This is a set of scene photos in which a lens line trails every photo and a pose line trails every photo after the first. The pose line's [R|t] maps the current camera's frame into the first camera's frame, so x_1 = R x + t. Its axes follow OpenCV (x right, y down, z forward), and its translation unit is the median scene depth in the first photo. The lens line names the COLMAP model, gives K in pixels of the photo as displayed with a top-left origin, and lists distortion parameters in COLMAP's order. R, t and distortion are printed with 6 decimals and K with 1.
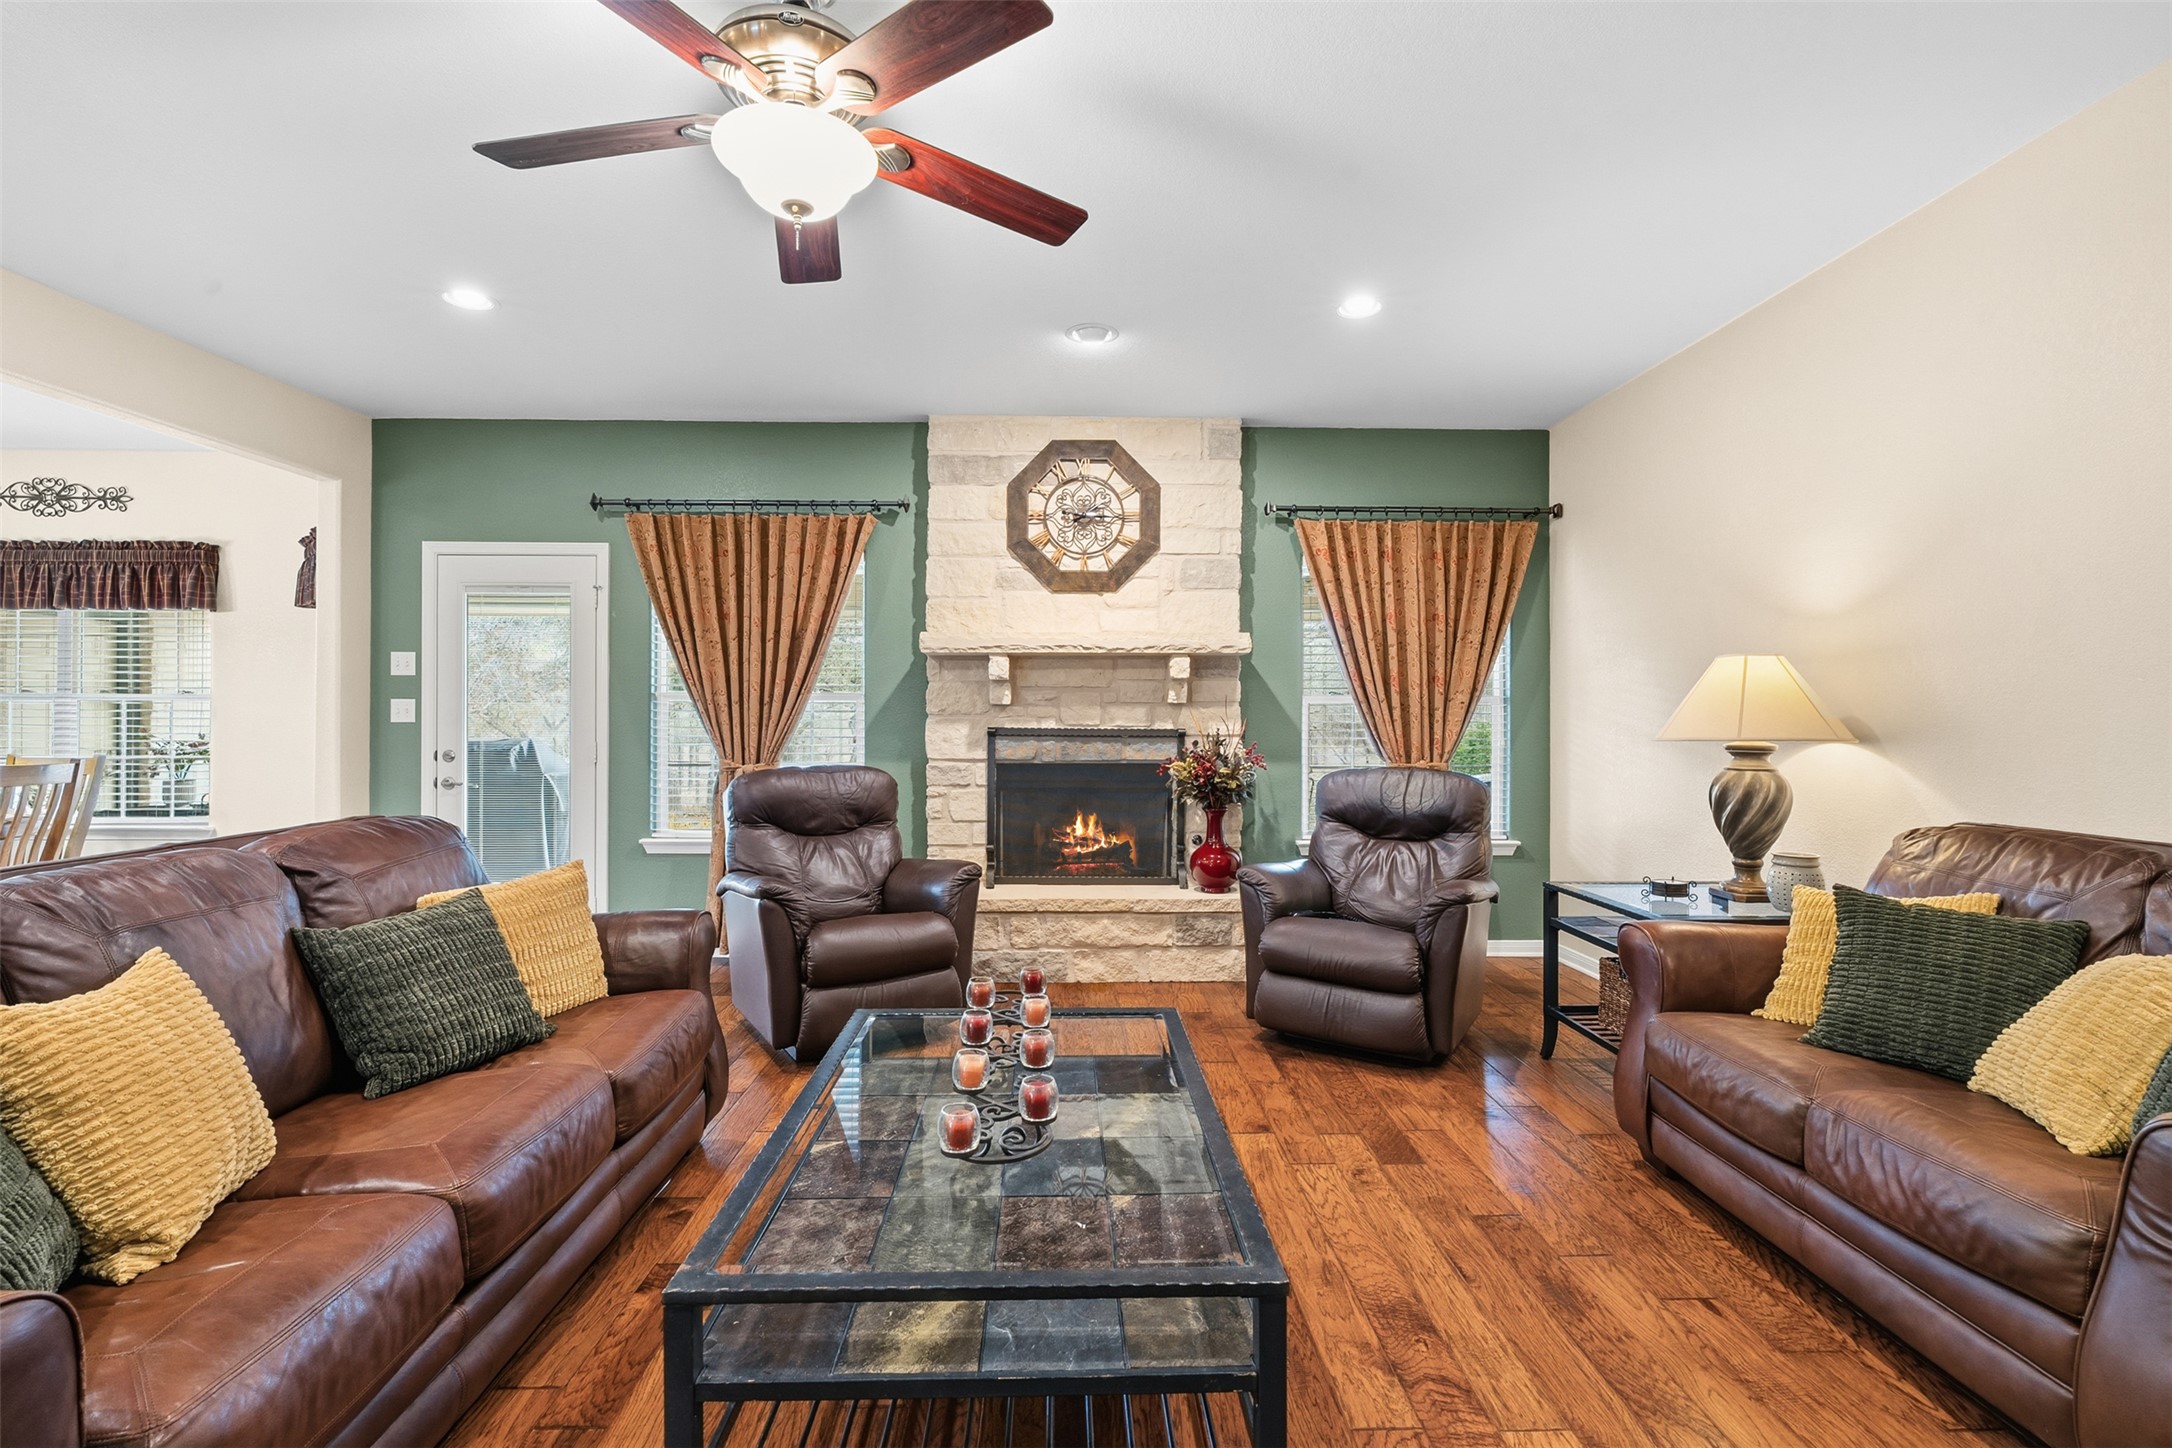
lens RADIAL K [[980.4, 0, 1081.5], [0, 980.4, 721.0], [0, 0, 1]] dist [0.000134, 0.001119]
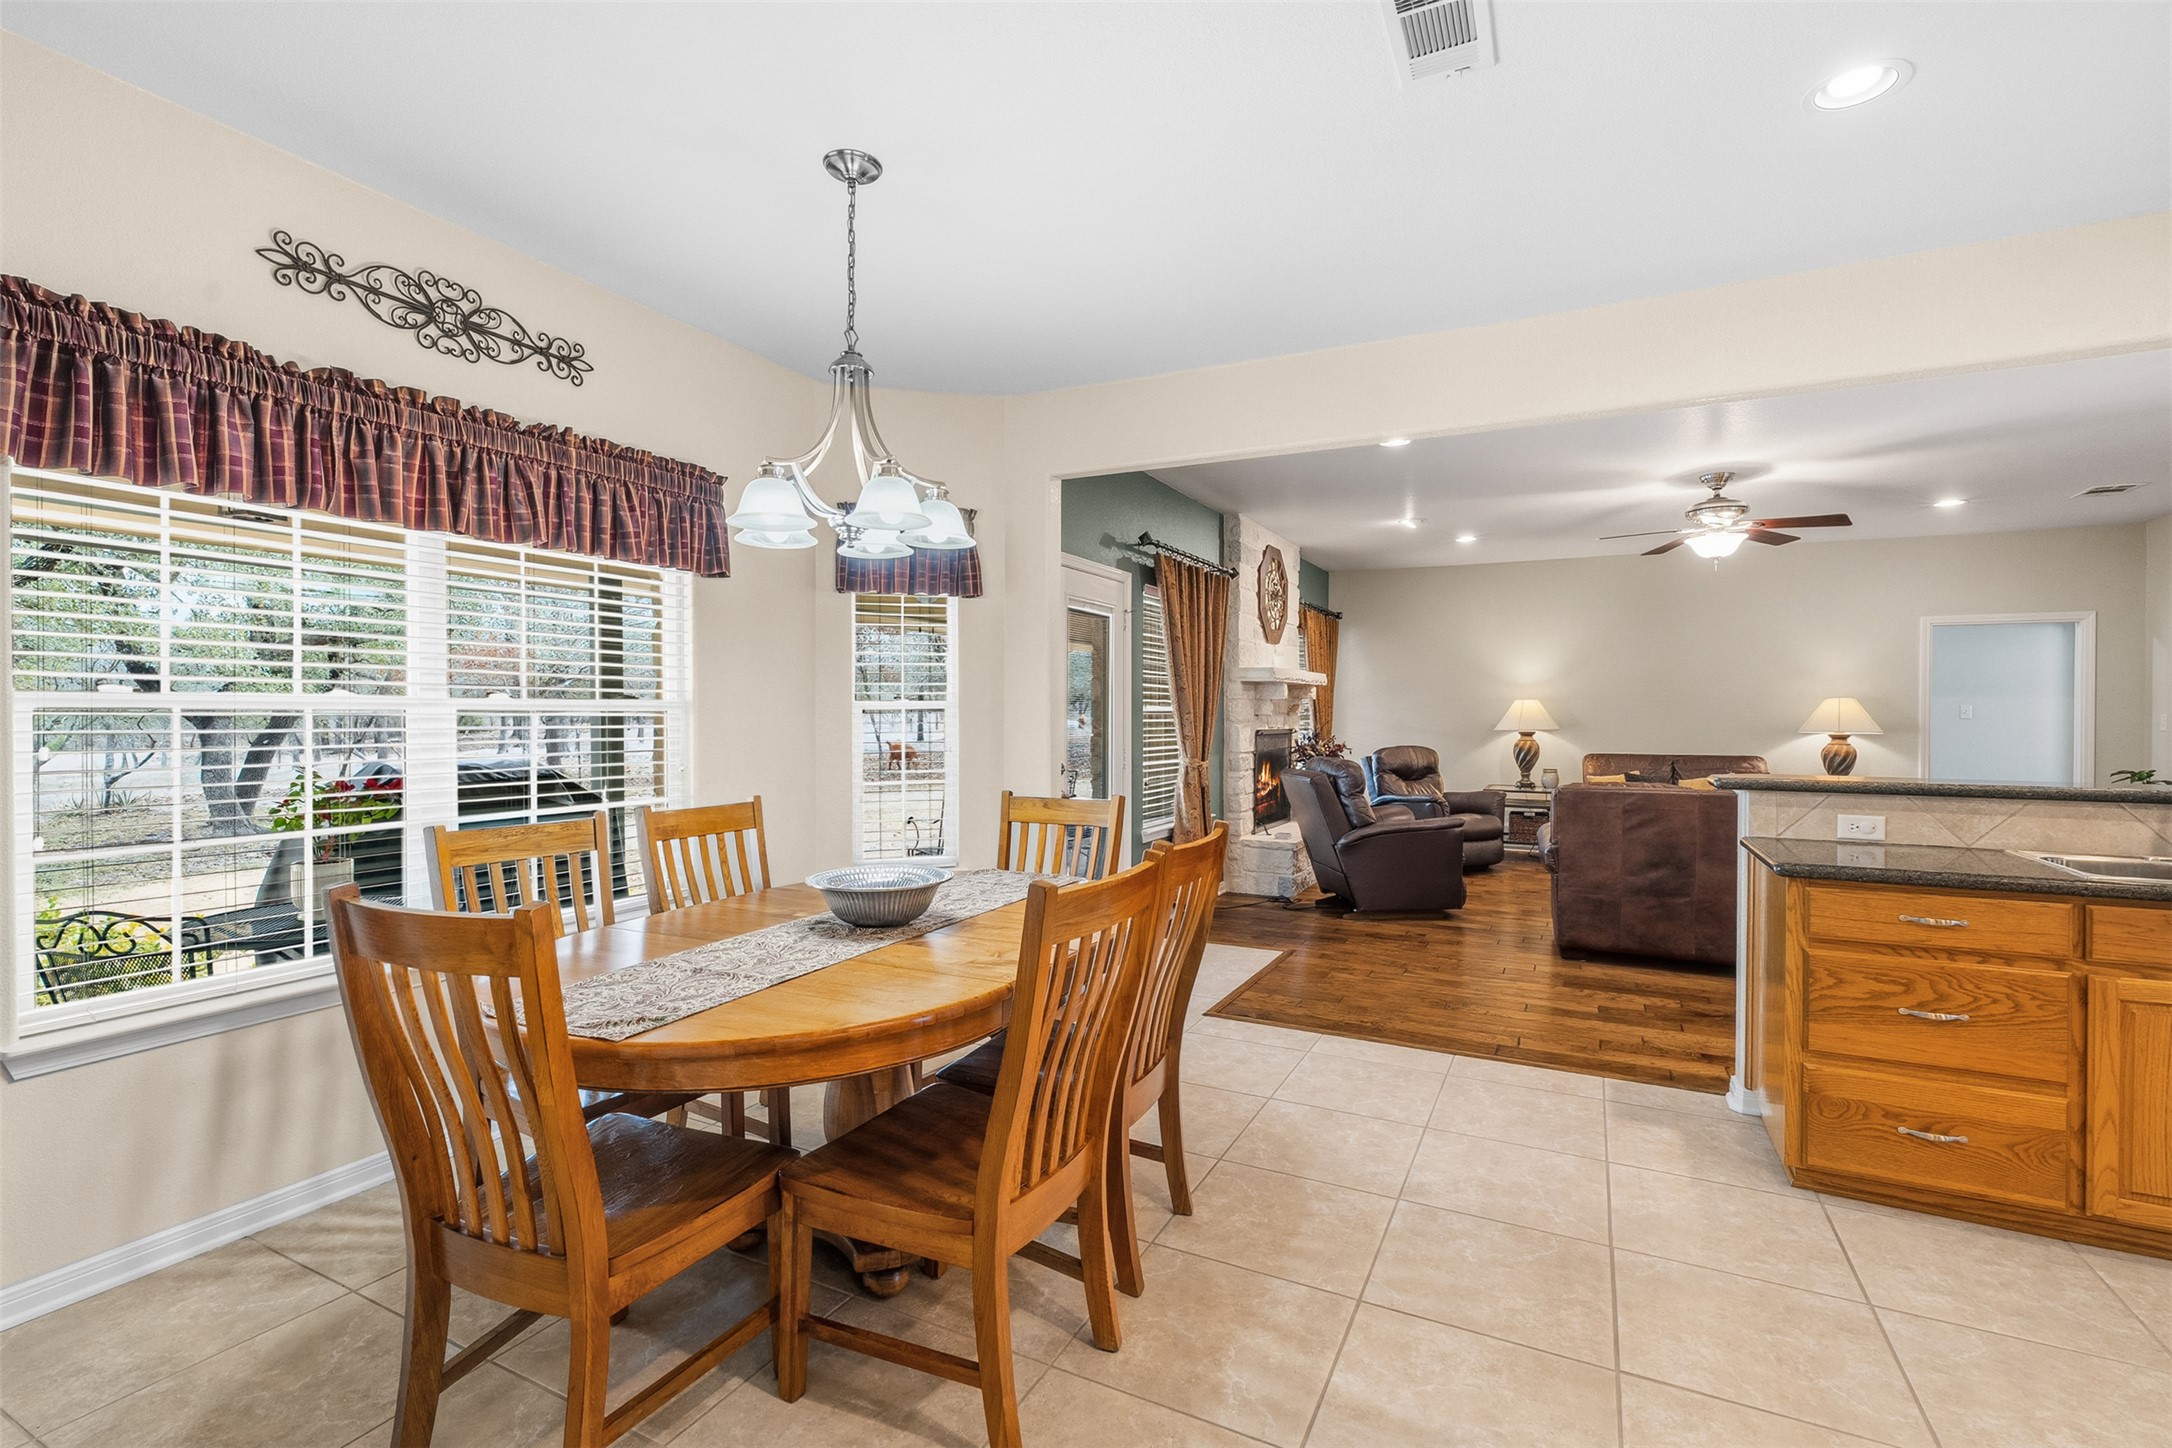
lens RADIAL K [[980.4, 0, 1086.0], [0, 980.4, 721.9], [0, 0, 1]] dist [0.000134, 0.001119]
pose [[0.466530, -0.012482, 0.884417, -1.533323], [0.000125, 0.999901, 0.014046, -0.026411], [-0.884505, -0.006443, 0.466486, 0.525550]]
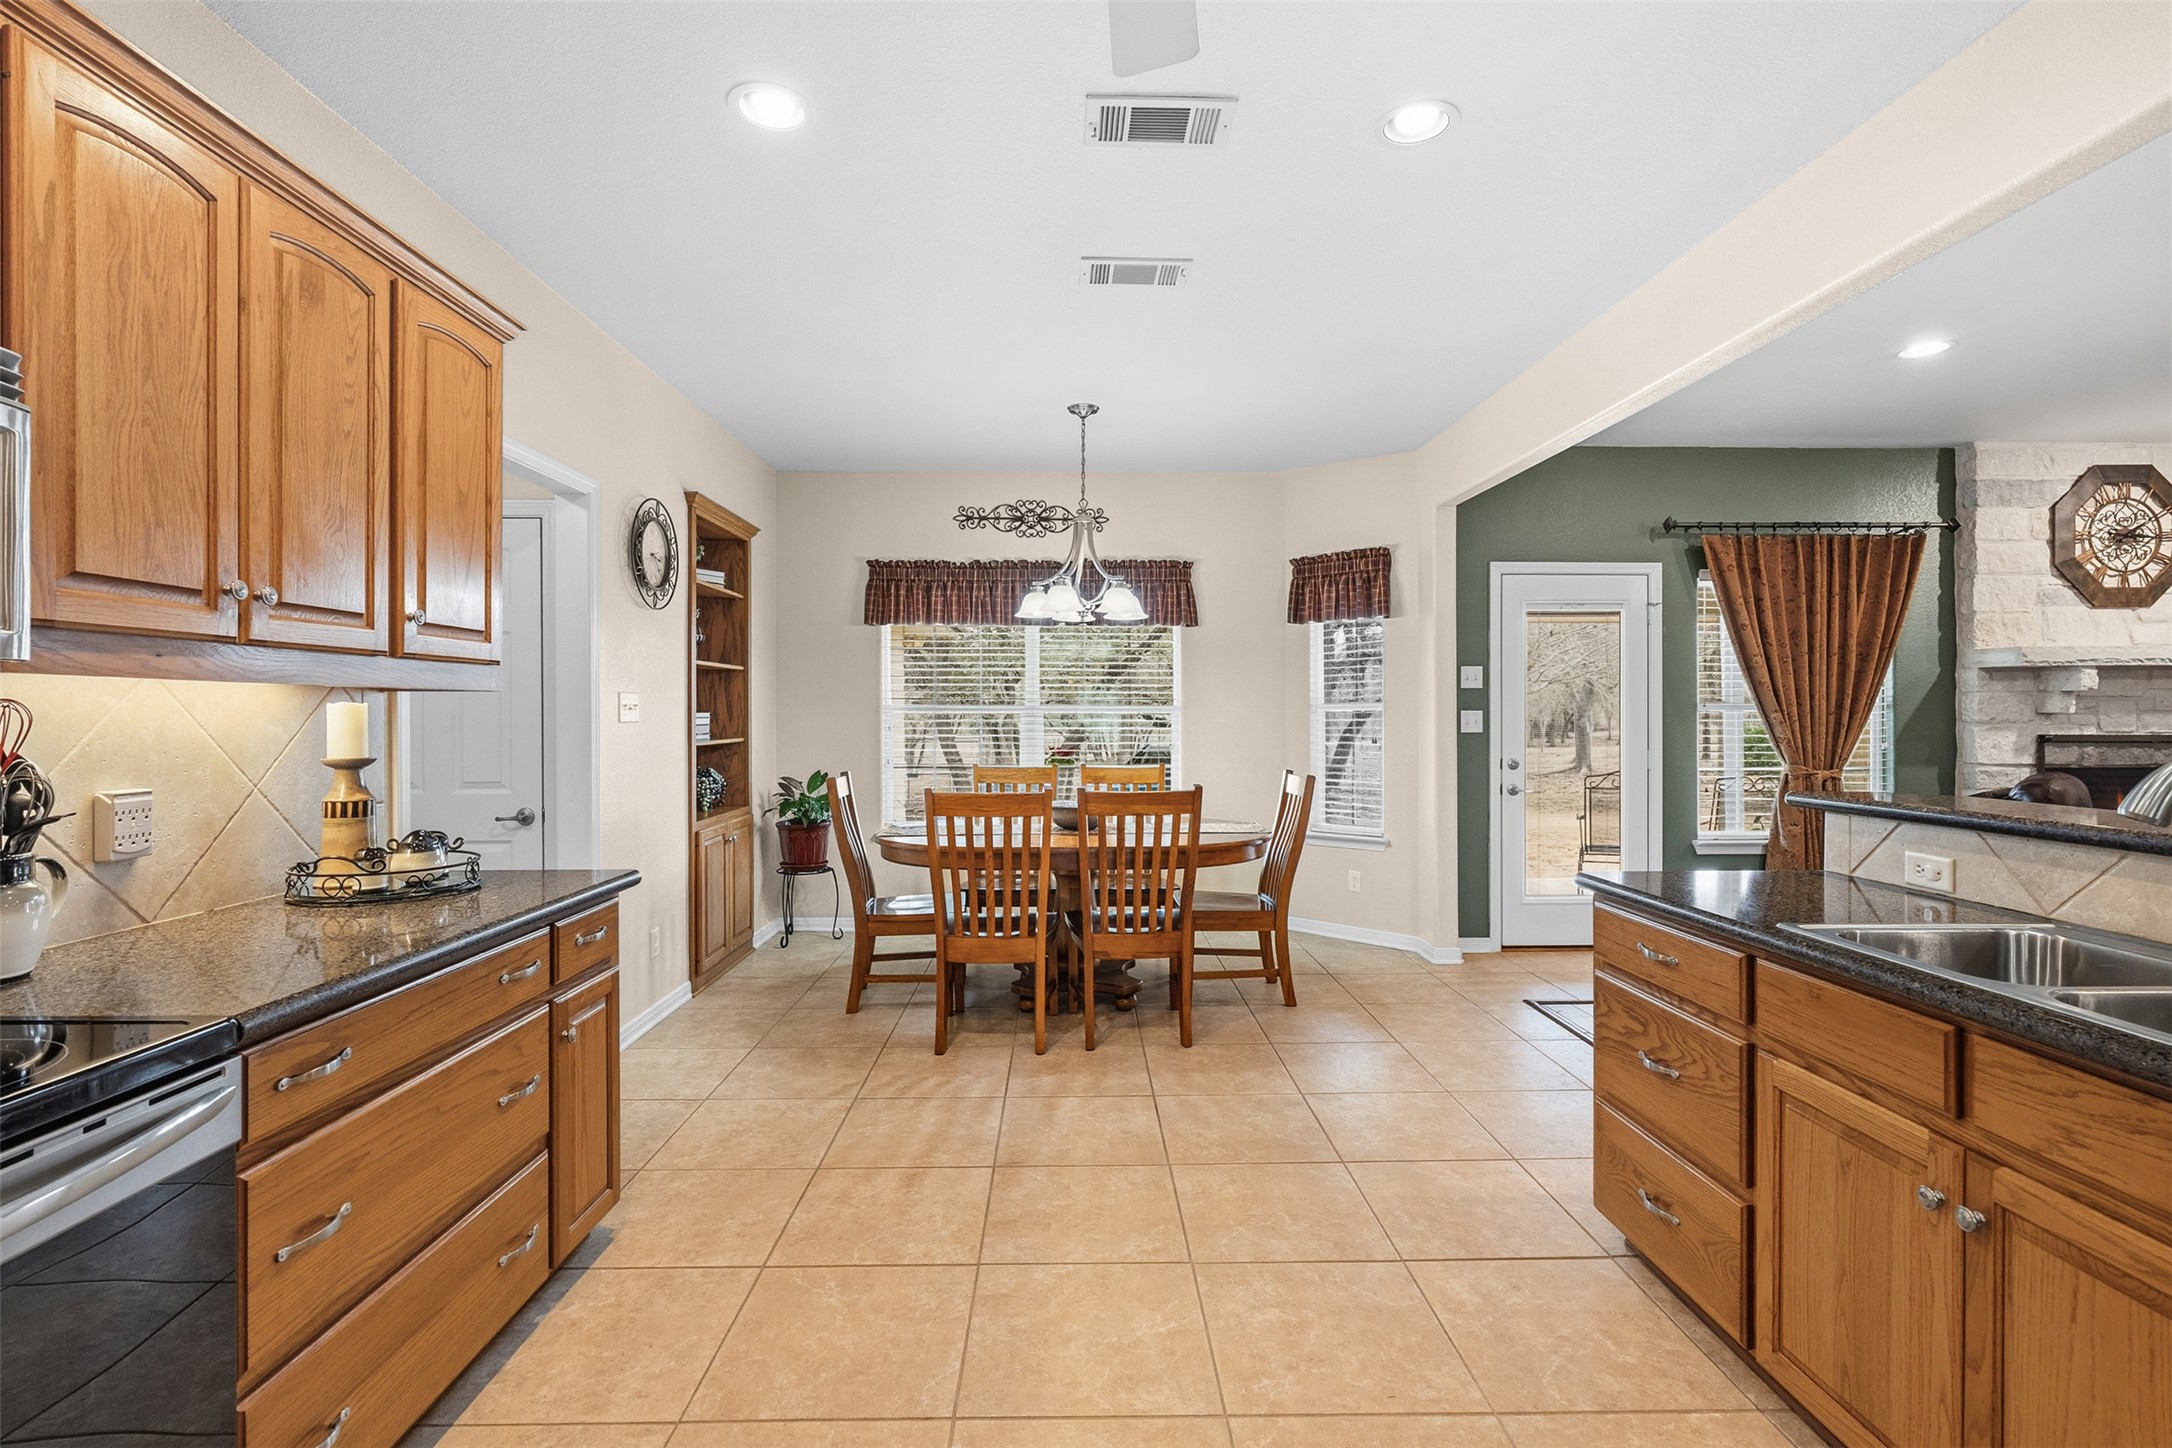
lens RADIAL K [[980.4, 0, 1091.8], [0, 980.4, 718.0], [0, 0, 1]] dist [0.000134, 0.001119]
pose [[0.999941, -0.005322, 0.009465, -1.130143], [0.005255, 0.999960, 0.007179, -0.024384], [-0.009503, -0.007129, 0.999929, -0.059646]]
